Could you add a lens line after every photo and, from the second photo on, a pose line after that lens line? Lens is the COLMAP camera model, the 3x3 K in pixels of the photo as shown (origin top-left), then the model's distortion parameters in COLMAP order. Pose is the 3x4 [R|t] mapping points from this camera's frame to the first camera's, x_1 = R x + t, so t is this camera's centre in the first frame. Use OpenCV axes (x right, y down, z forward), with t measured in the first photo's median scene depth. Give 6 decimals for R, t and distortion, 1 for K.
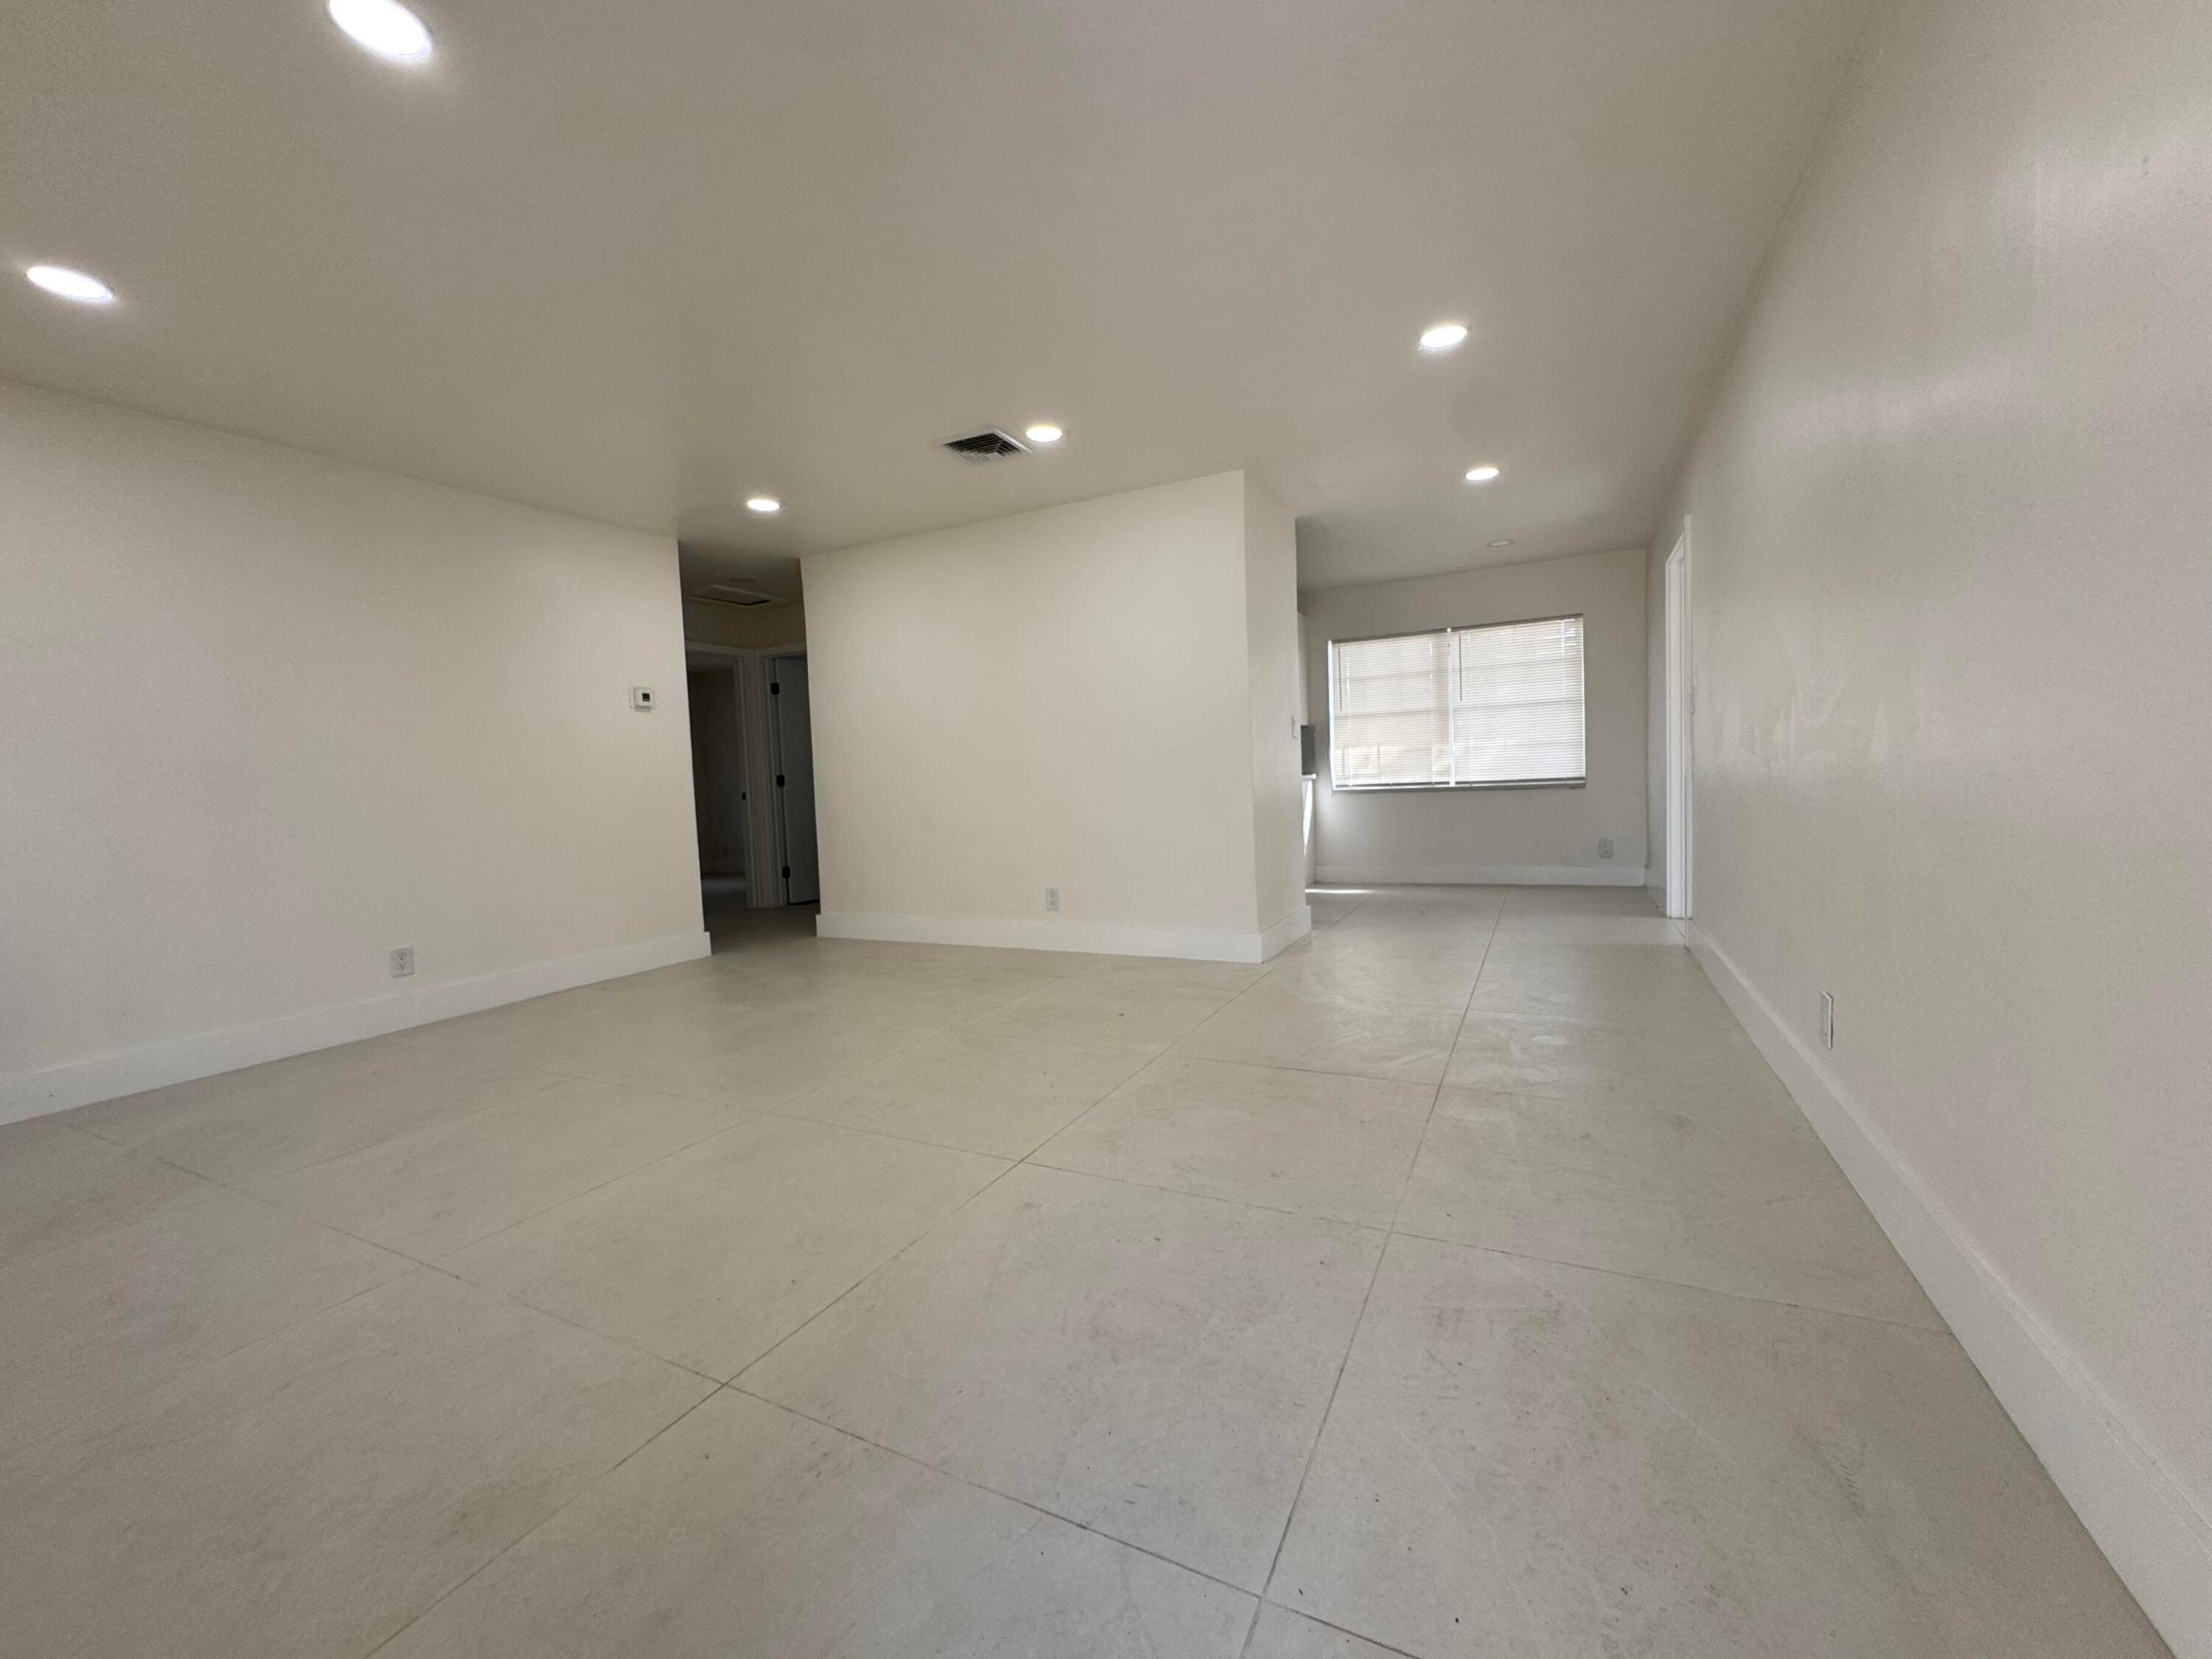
lens RADIAL K [[892.9, 0, 1101.0], [0, 892.9, 827.4], [0, 0, 1]] dist [-0.000579, -0.000121]
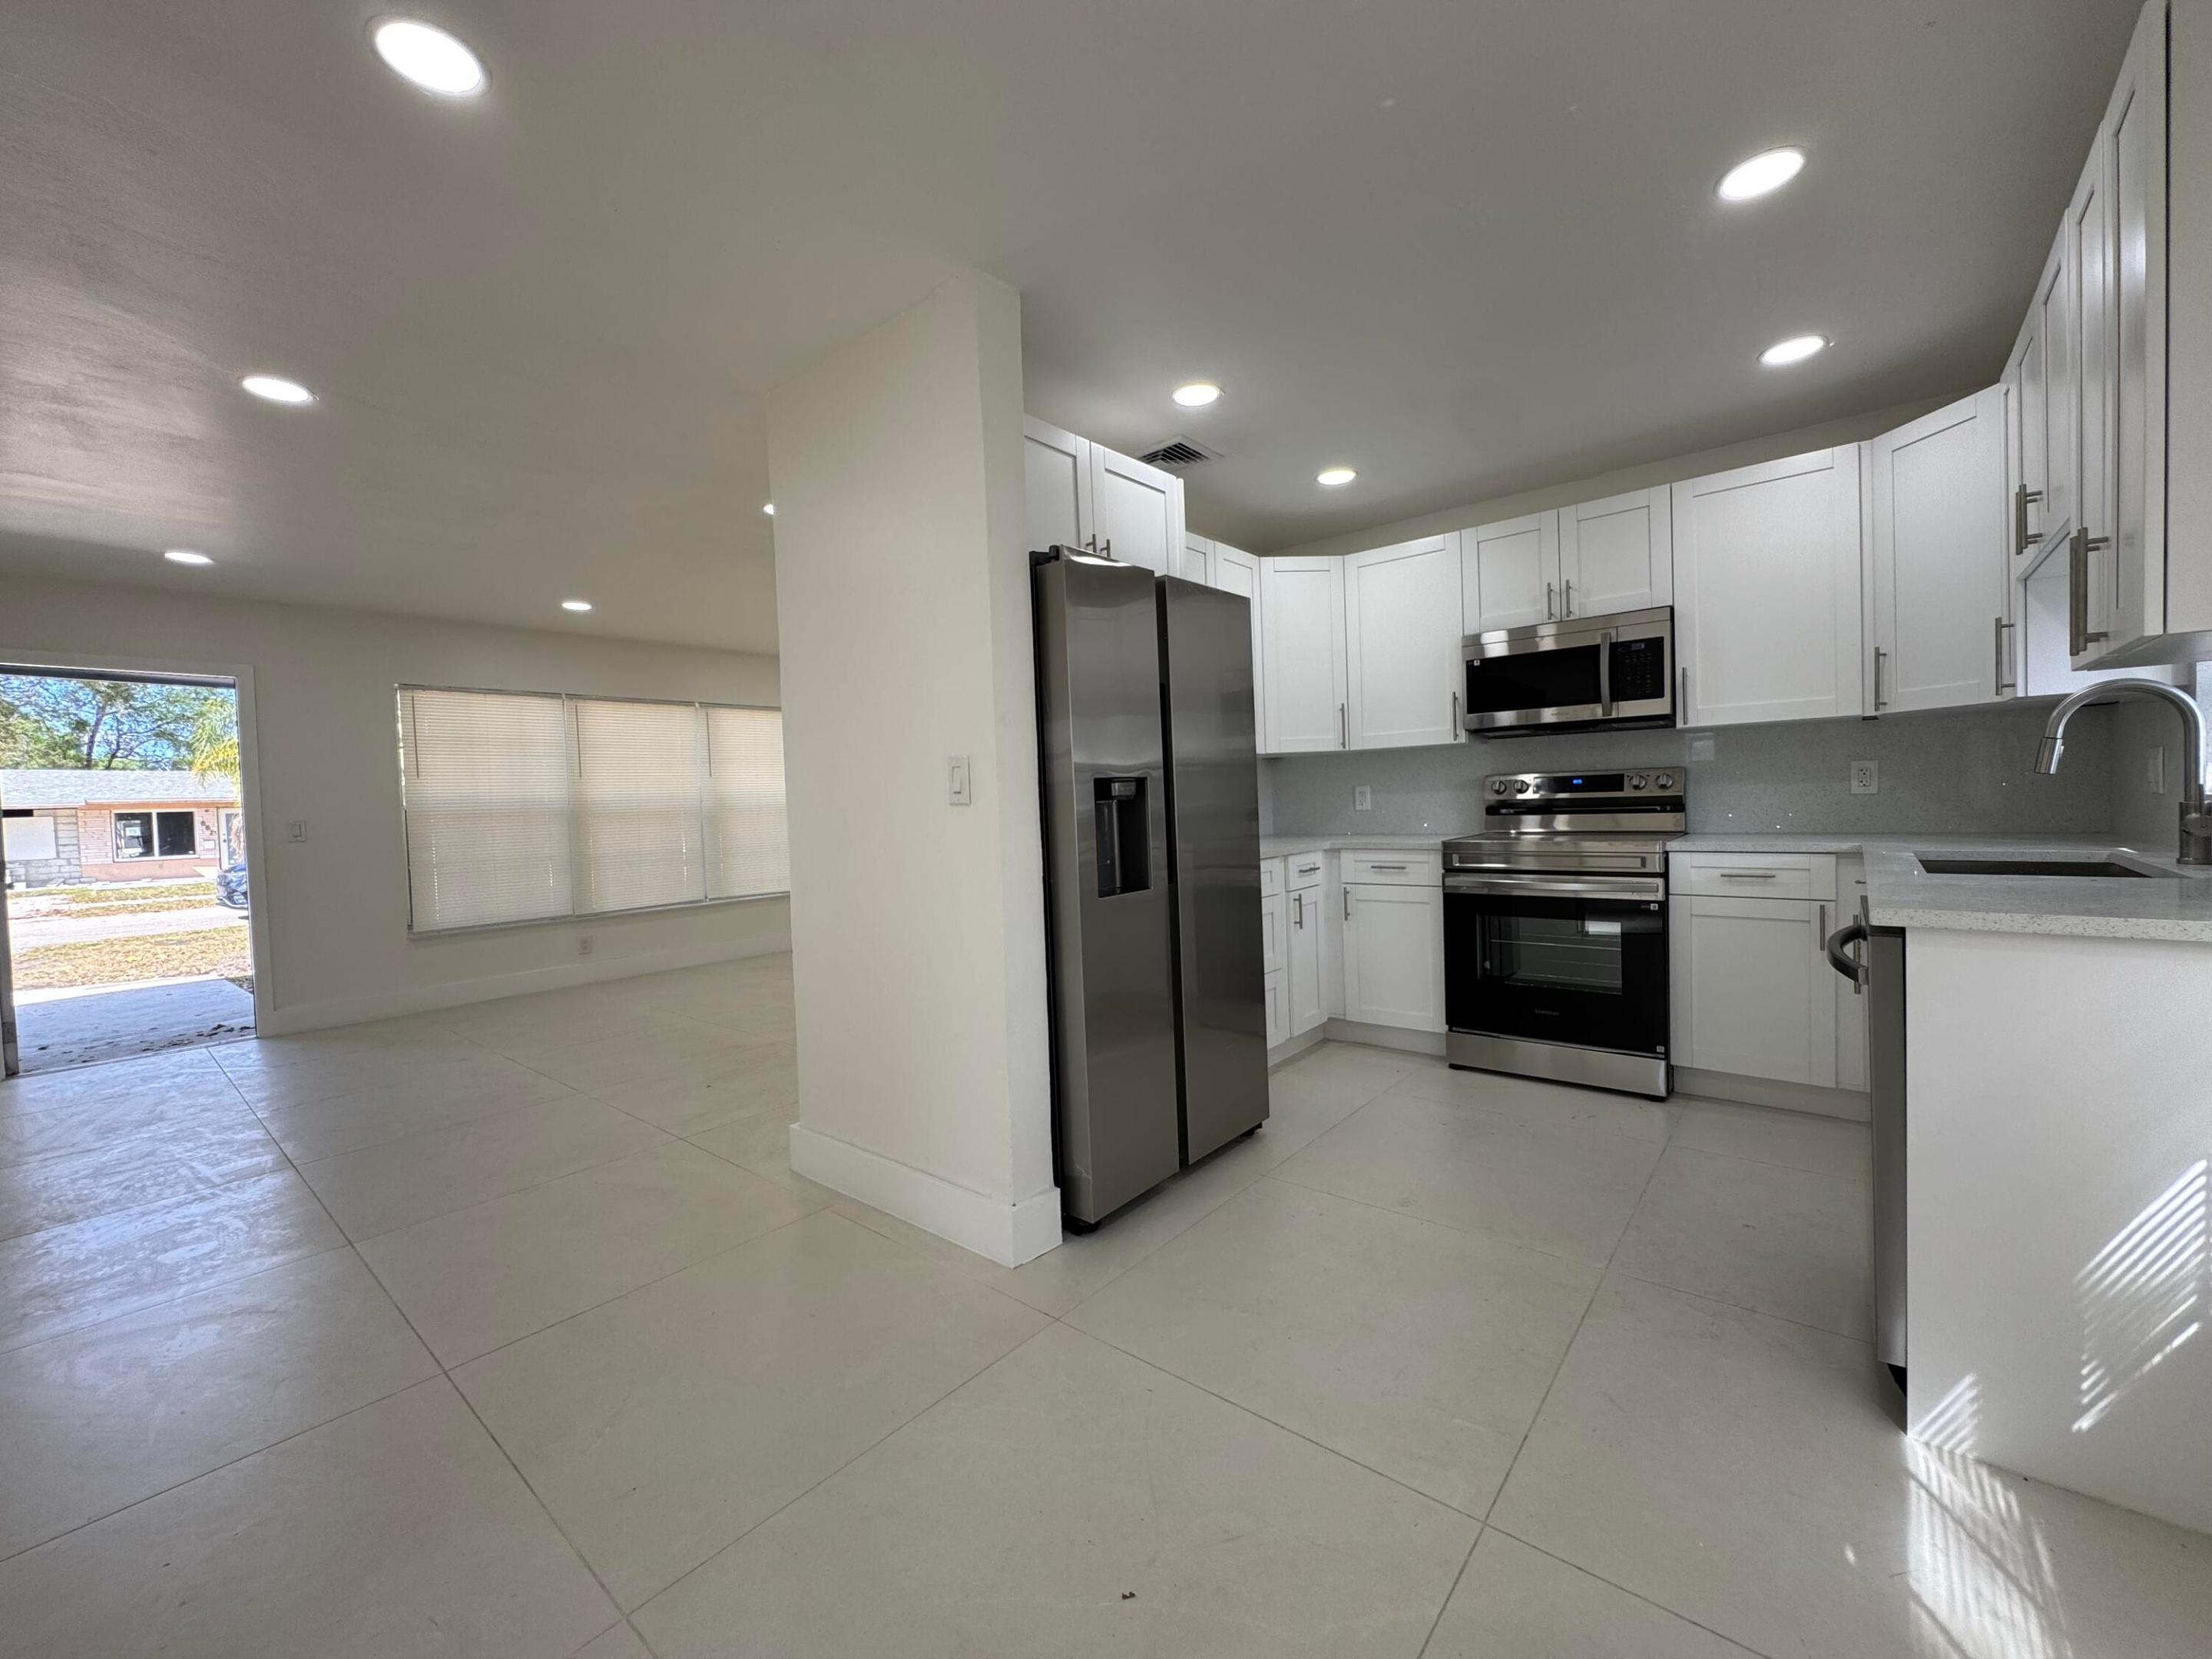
lens RADIAL K [[892.9, 0, 1101.0], [0, 892.9, 827.4], [0, 0, 1]] dist [-0.000579, -0.000121]
pose [[-0.226723, 0.081260, -0.970563, 0.604416], [-0.008655, 0.996306, 0.085437, -0.121407], [0.973921, 0.027771, -0.225183, 1.117780]]
